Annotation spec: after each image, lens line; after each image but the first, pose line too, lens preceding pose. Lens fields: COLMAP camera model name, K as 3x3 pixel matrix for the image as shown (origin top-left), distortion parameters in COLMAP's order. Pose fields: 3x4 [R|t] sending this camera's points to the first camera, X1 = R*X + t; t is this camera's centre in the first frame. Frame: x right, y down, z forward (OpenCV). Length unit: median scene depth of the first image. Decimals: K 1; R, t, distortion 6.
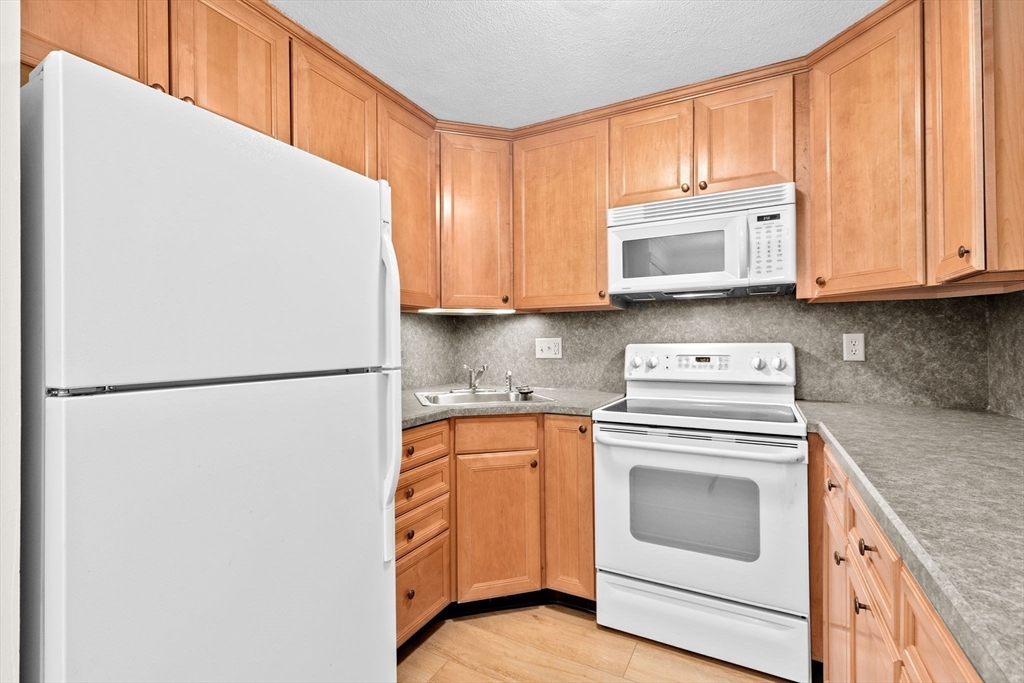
lens RADIAL K [[460.8, 0, 509.7], [0, 460.8, 338.7], [0, 0, 1]] dist [0.010947, -0.004266]
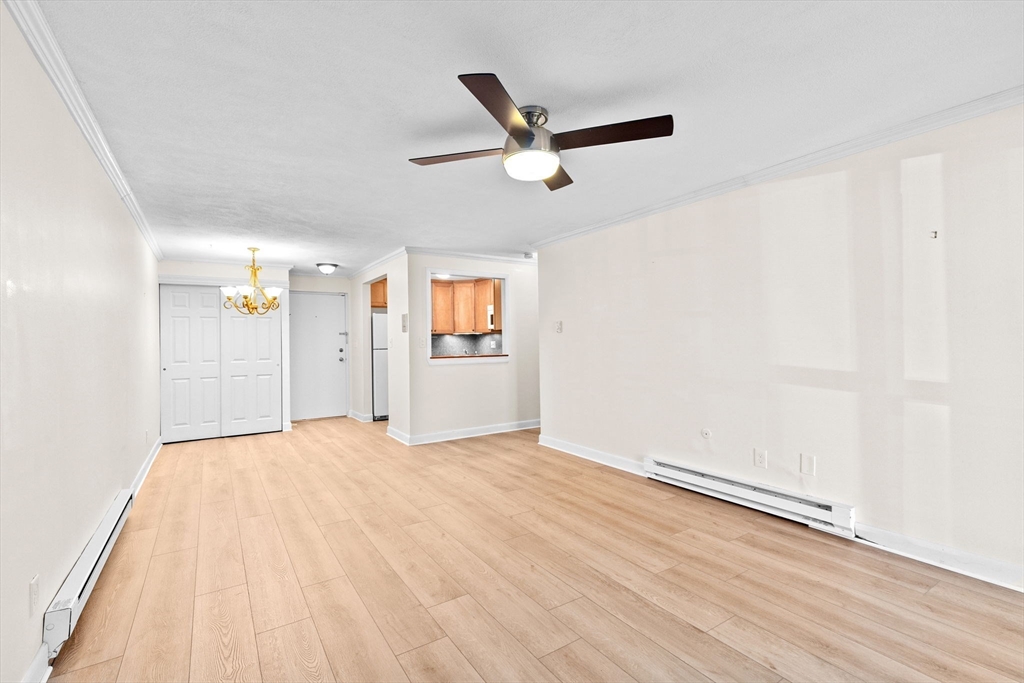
lens RADIAL K [[460.8, 0, 512.9], [0, 460.8, 339.9], [0, 0, 1]] dist [0.010947, -0.004266]
pose [[0.883856, -0.013445, -0.467565, 2.289498], [0.014483, 0.999894, -0.001375, -0.007738], [0.467534, -0.005556, 0.883958, -2.315894]]
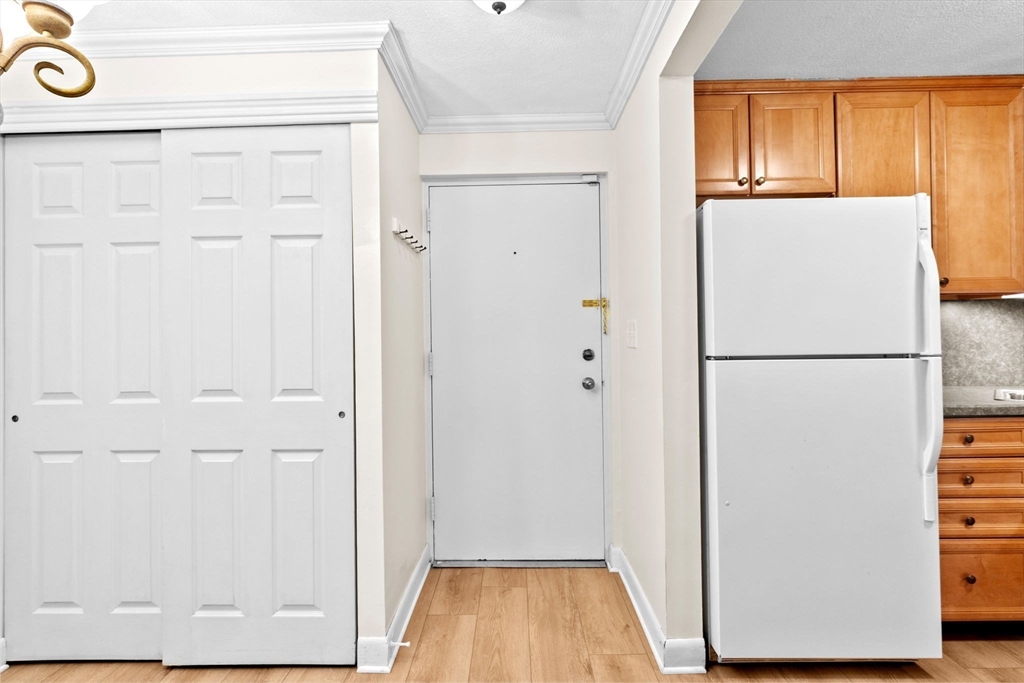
lens RADIAL K [[460.8, 0, 507.5], [0, 460.8, 339.1], [0, 0, 1]] dist [0.010947, -0.004266]
pose [[0.465715, -0.003602, -0.884927, 0.189888], [0.016234, 0.999858, 0.004474, 0.001108], [0.884786, -0.016450, 0.465708, -0.325704]]
